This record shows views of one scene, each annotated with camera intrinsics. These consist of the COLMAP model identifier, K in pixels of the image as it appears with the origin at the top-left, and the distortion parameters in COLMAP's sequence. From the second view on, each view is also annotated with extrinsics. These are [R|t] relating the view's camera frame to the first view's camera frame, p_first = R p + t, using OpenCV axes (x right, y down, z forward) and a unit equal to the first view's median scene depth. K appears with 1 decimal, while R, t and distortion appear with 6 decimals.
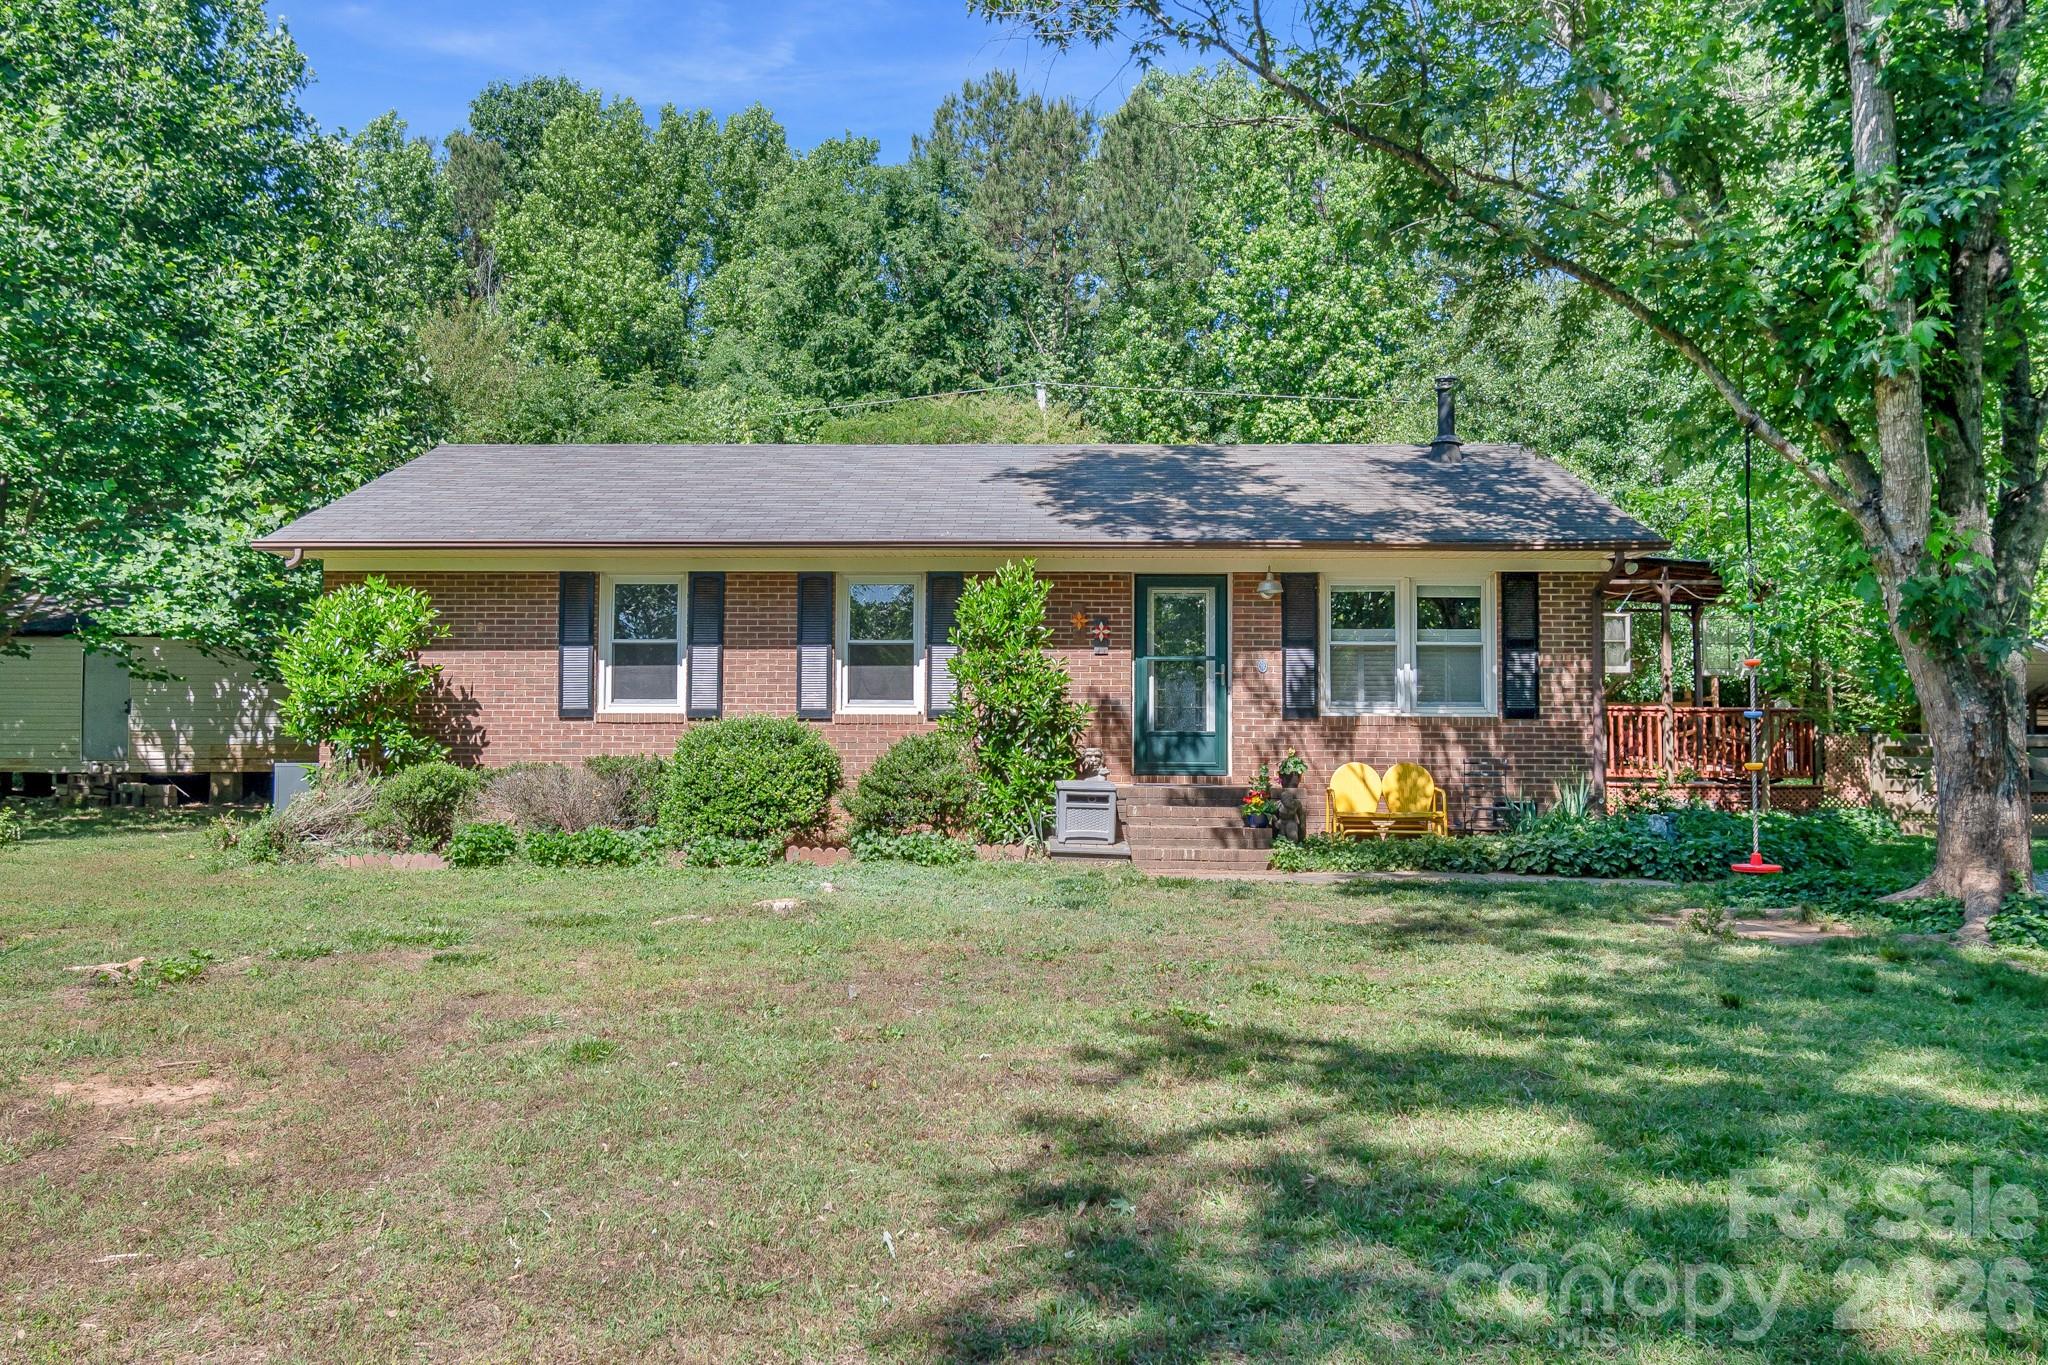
lens RADIAL K [[1532.9, 0, 1023.0], [0, 1532.9, 605.5], [0, 0, 1]] dist [0.001357, -0.007396]
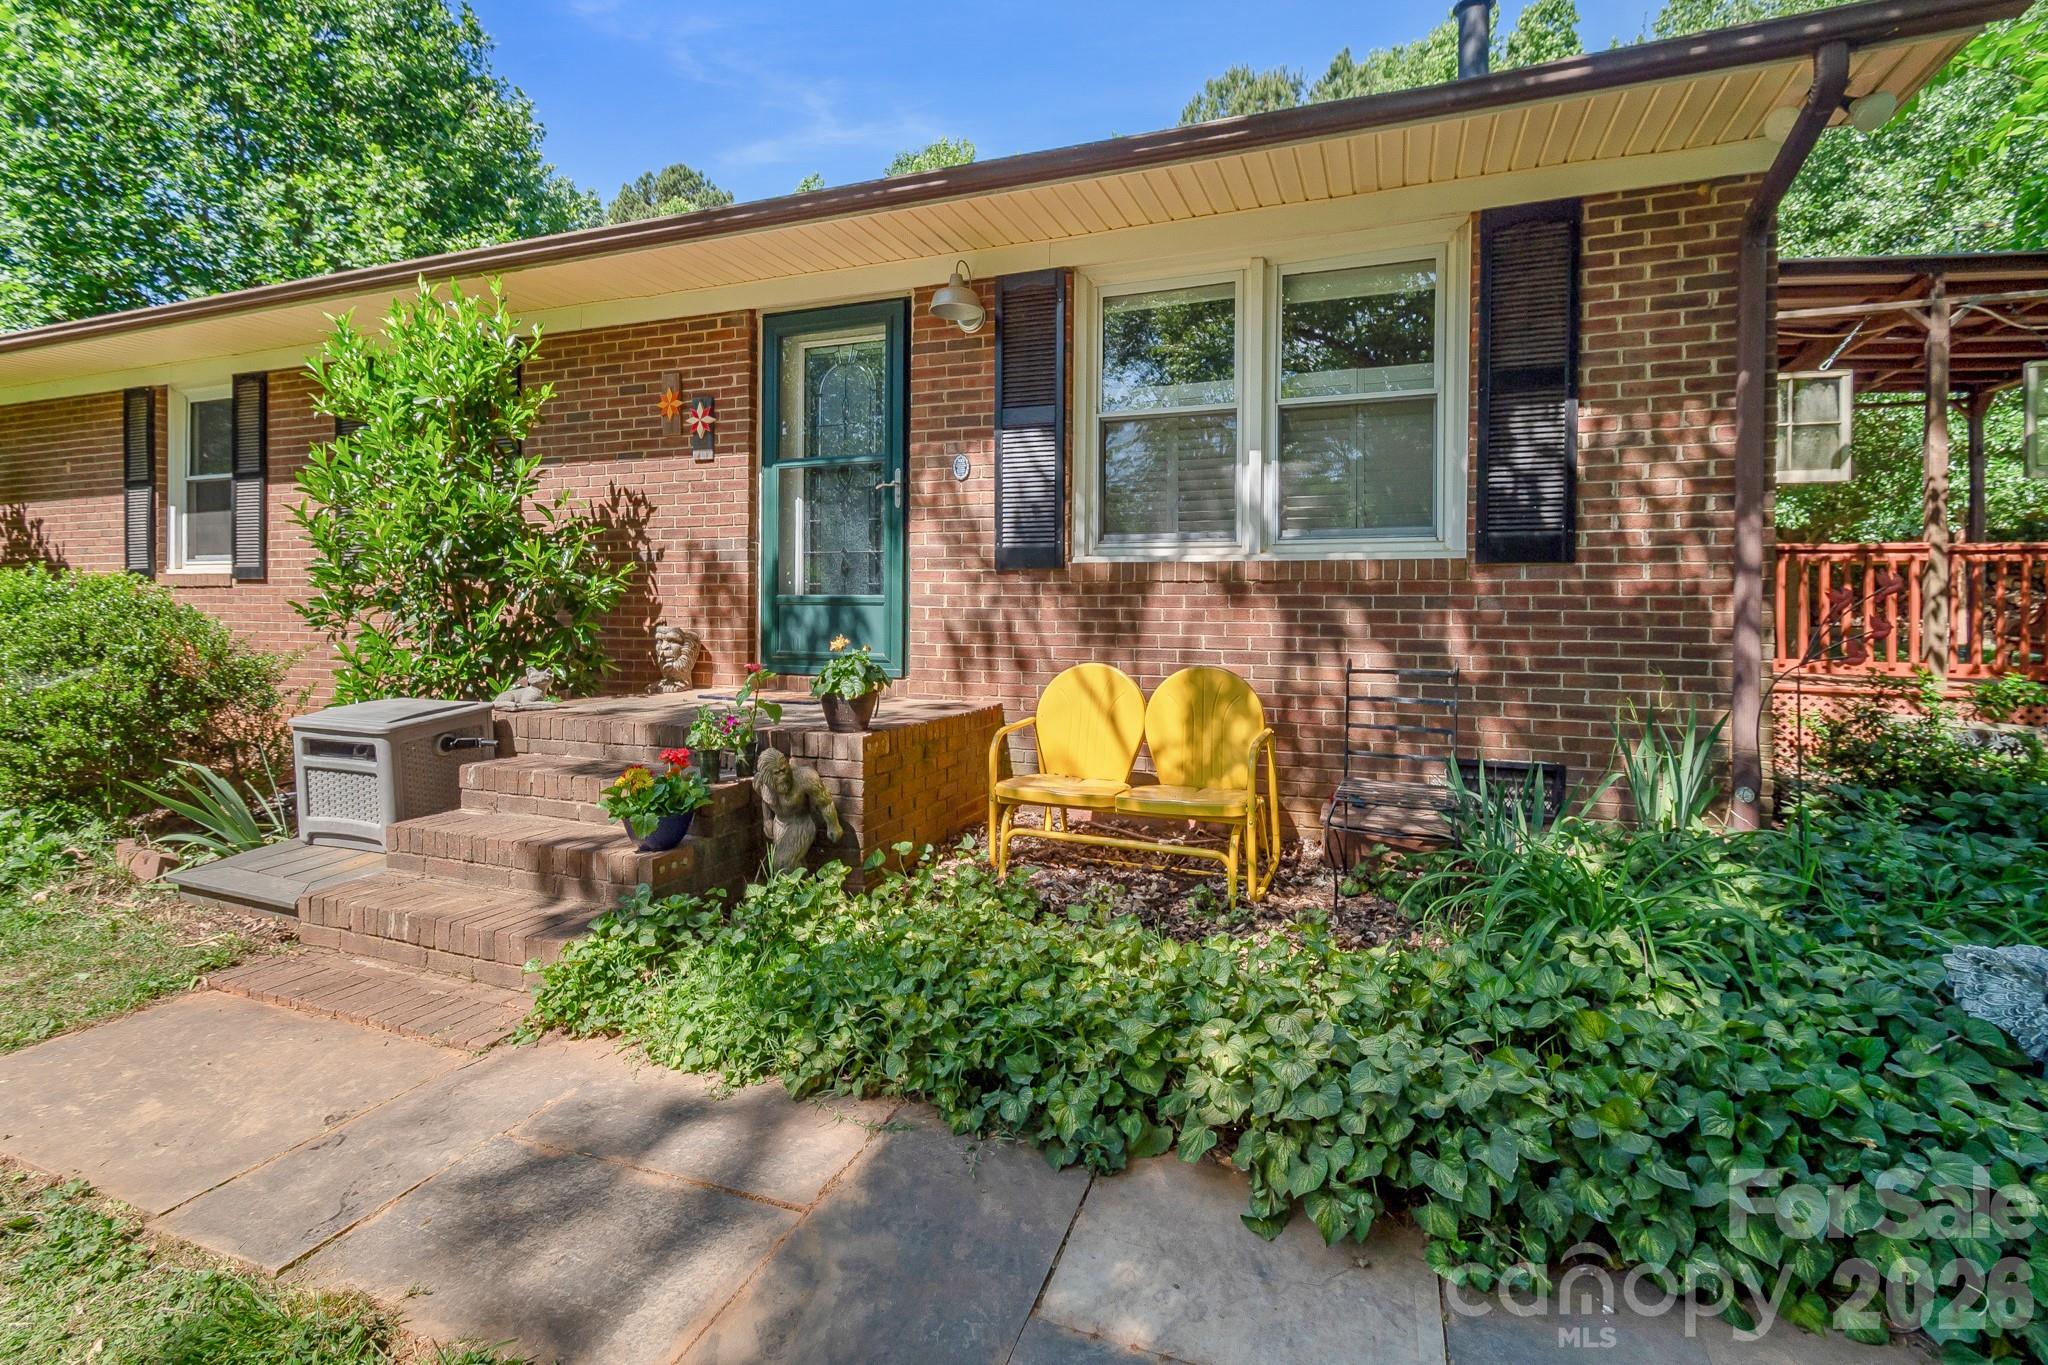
lens RADIAL K [[931.2, 0, 1038.3], [0, 931.2, 593.5], [0, 0, 1]] dist [0.004004, 0.000119]
pose [[0.945612, -0.005233, -0.325254, 0.279048], [0.031174, 0.996726, 0.074599, 0.058550], [0.323799, -0.080681, 0.942680, 0.712130]]
